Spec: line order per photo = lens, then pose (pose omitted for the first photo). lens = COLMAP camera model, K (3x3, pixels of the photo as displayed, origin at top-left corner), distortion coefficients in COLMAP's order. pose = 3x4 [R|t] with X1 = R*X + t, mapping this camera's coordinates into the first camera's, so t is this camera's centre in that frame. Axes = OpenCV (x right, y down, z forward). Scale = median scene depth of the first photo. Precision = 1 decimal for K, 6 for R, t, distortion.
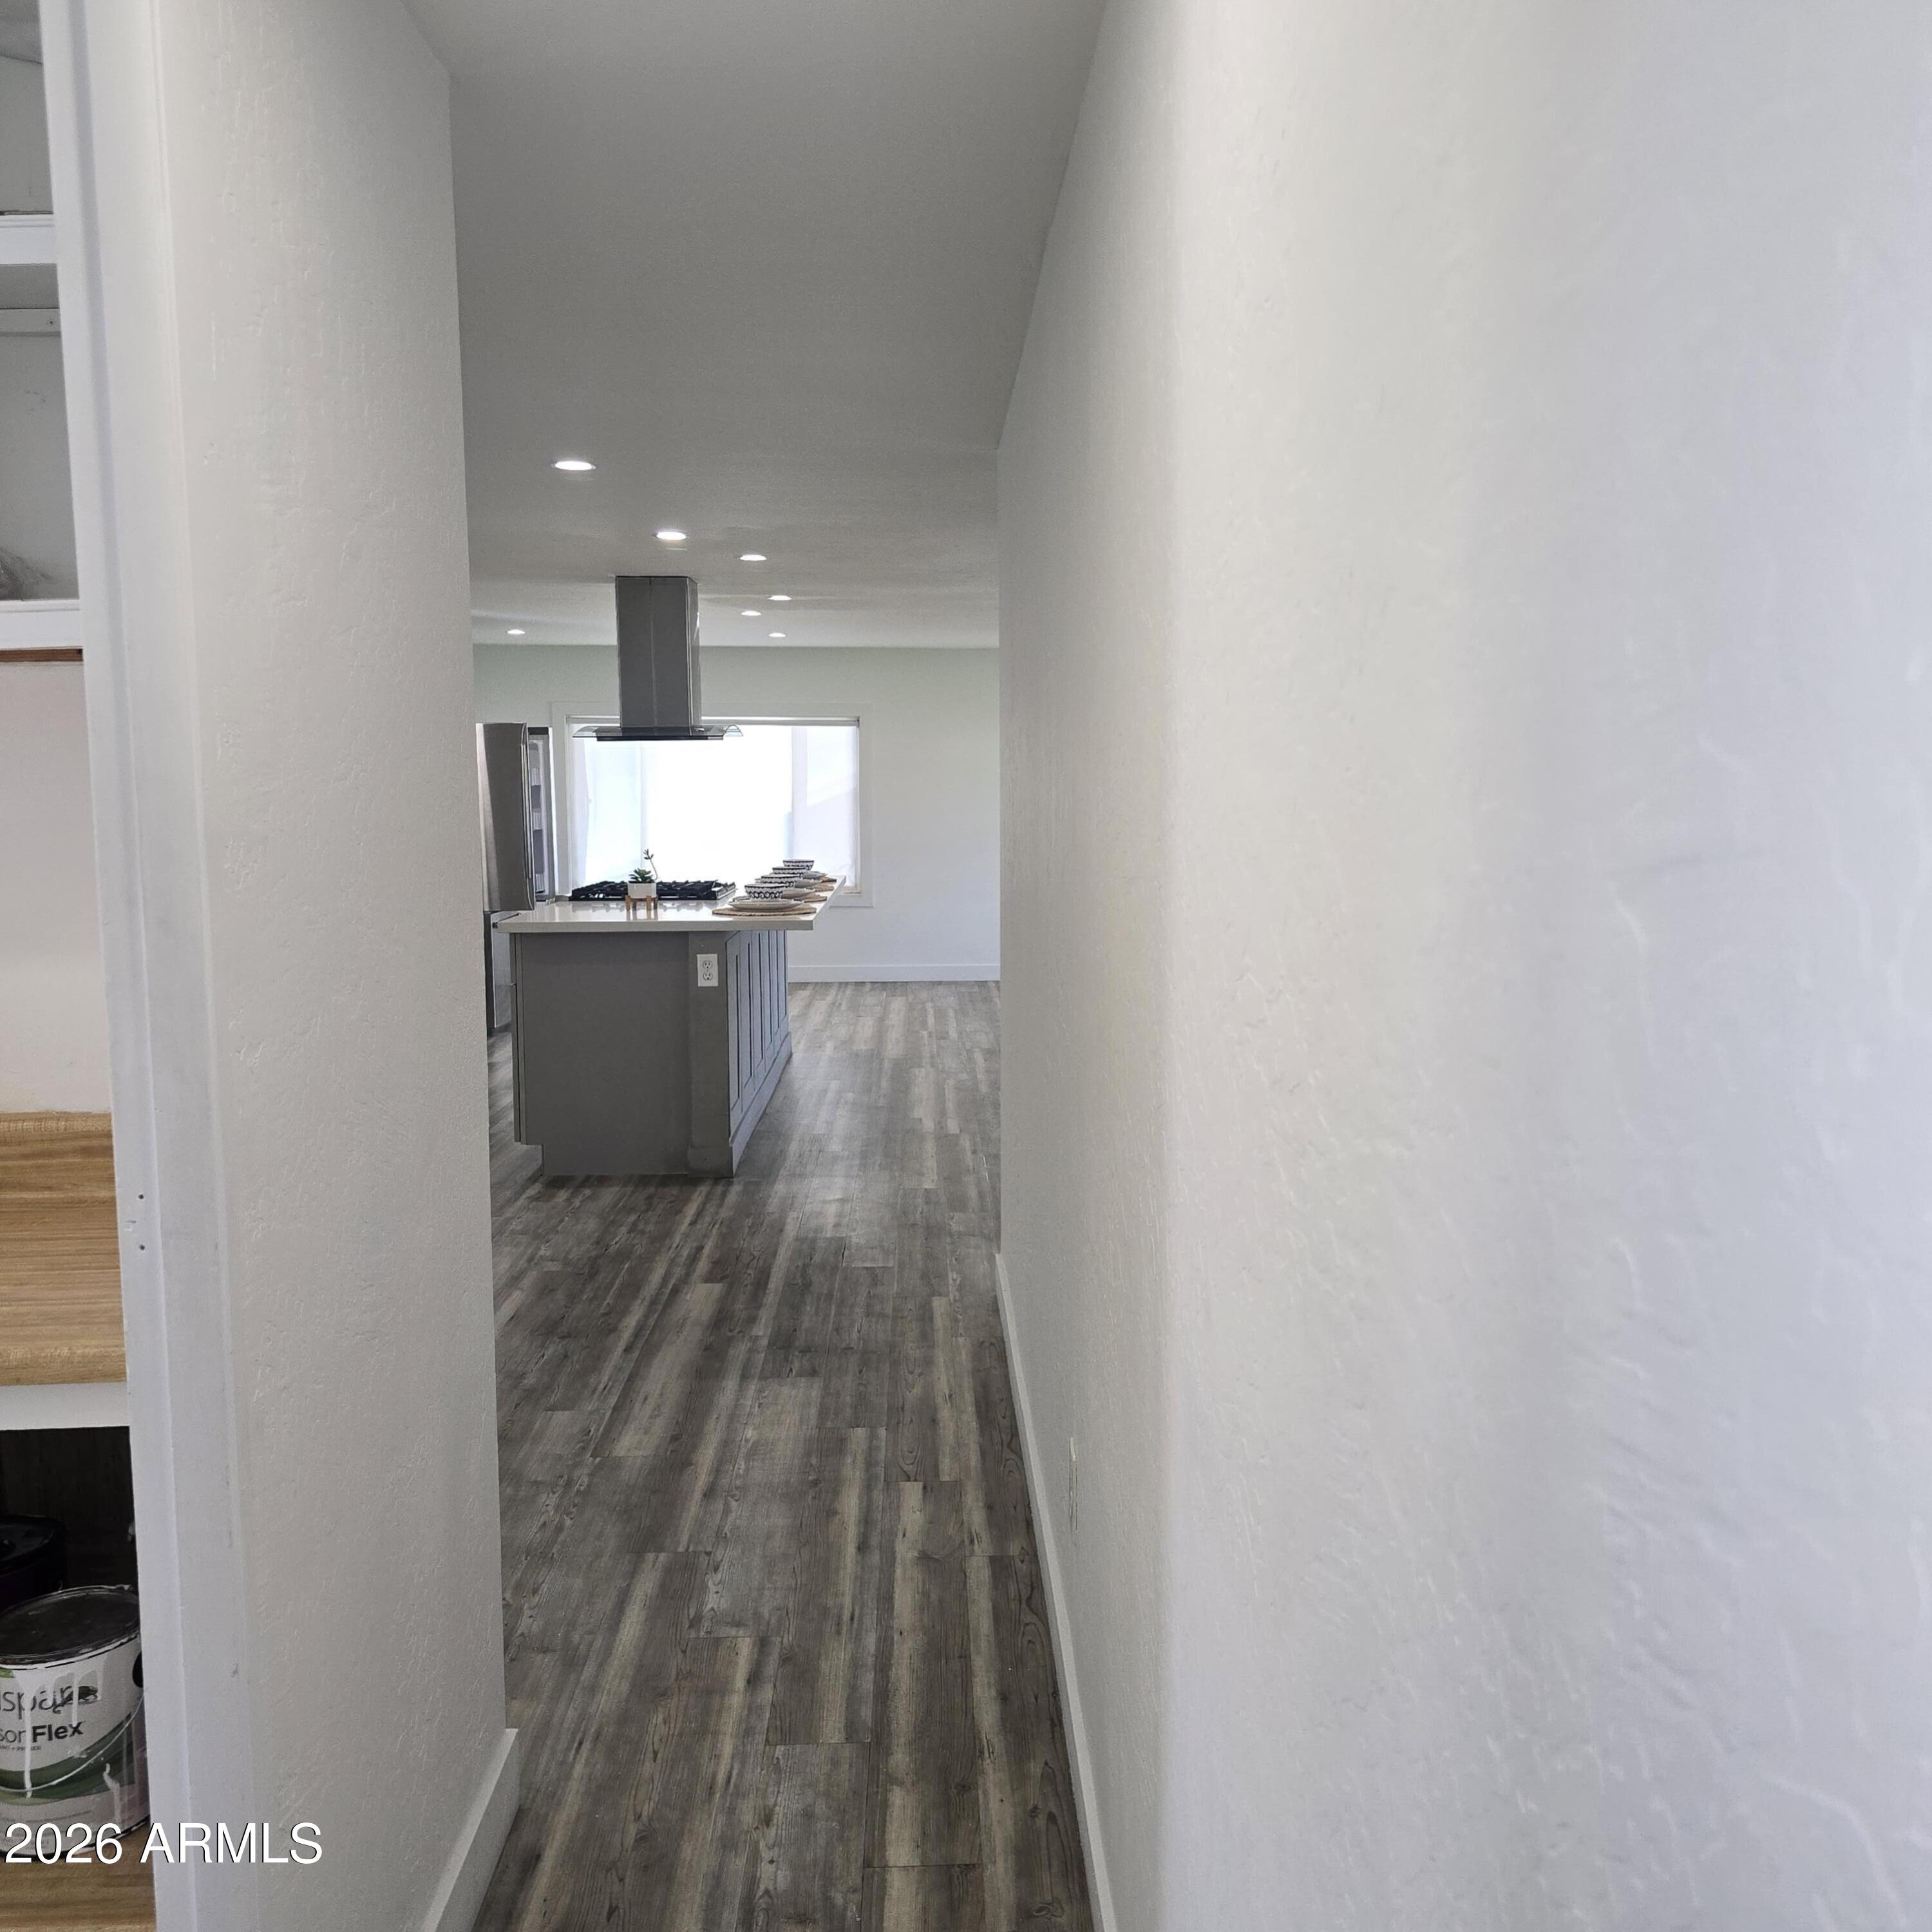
lens RADIAL K [[1721.1, 0, 967.5], [0, 1721.1, 966.5], [0, 0, 1]] dist [-0.007871, -0.003318]
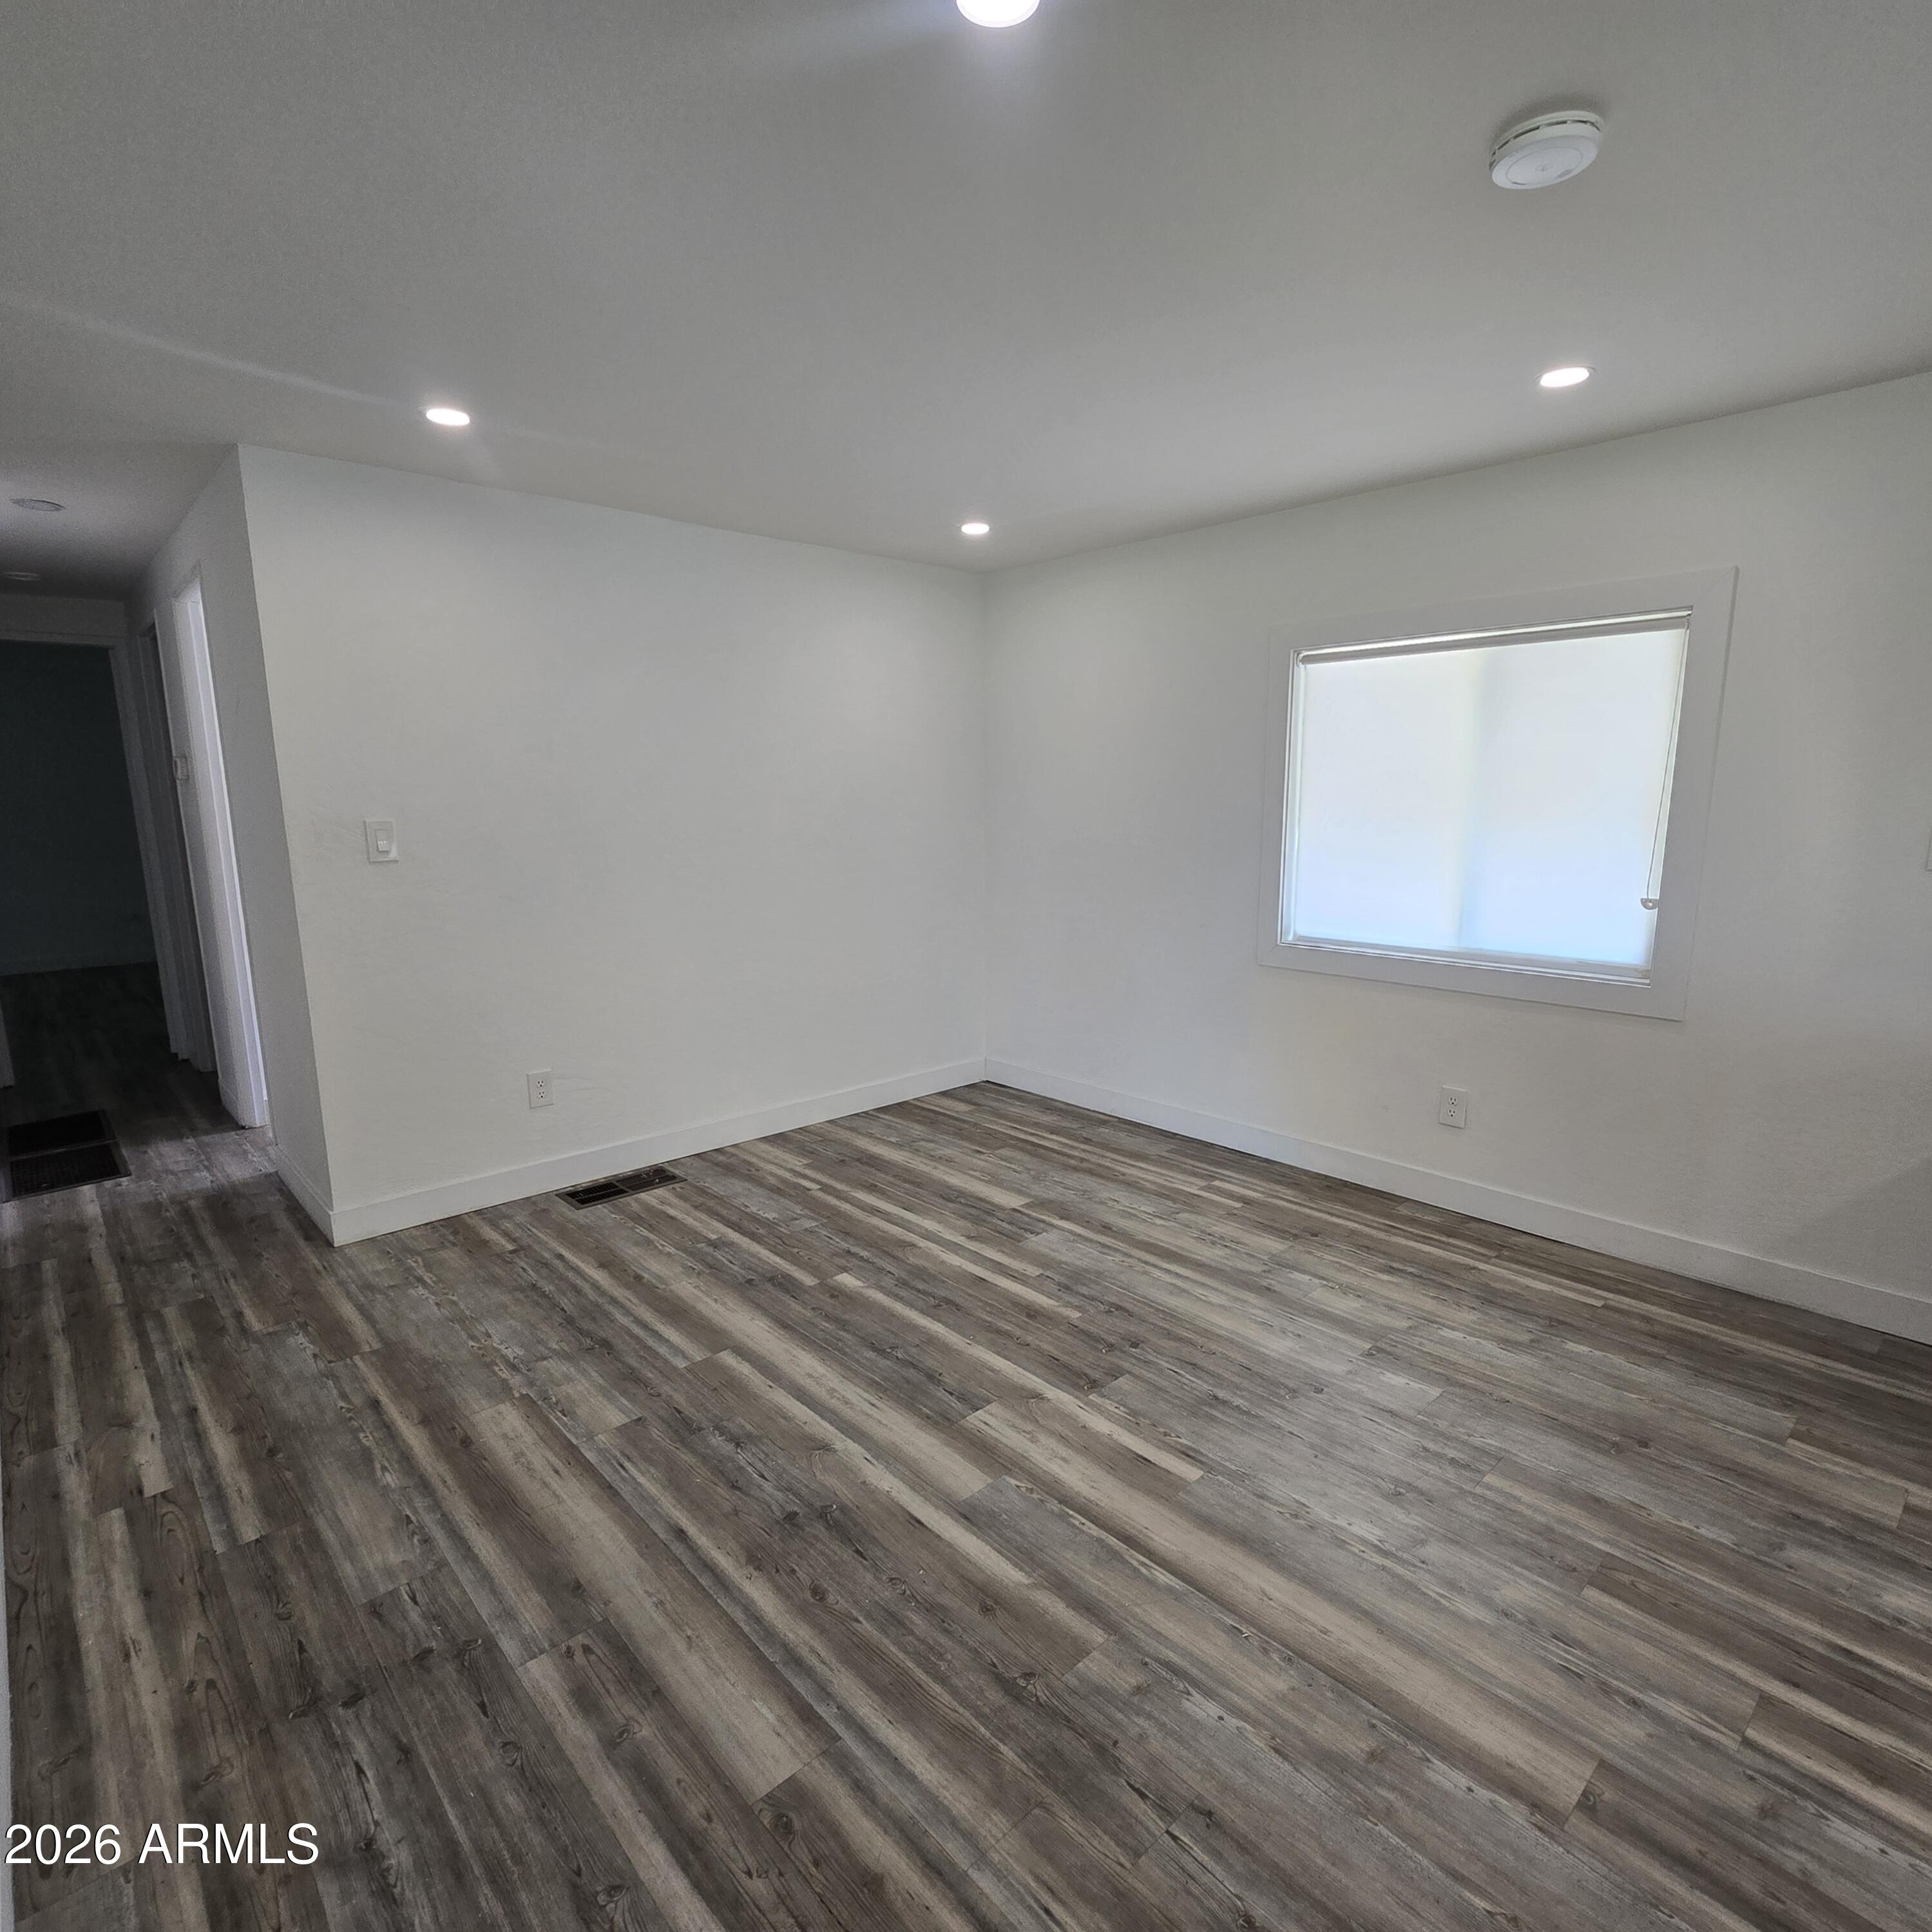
lens RADIAL K [[1051.3, 0, 966.7], [0, 1051.3, 970.9], [0, 0, 1]] dist [-0.004277, -0.000476]
pose [[-0.753519, 0.118159, -0.646721, -0.026642], [-0.064615, 0.965642, 0.251713, -0.160778], [0.654243, 0.231459, -0.719995, 1.553657]]
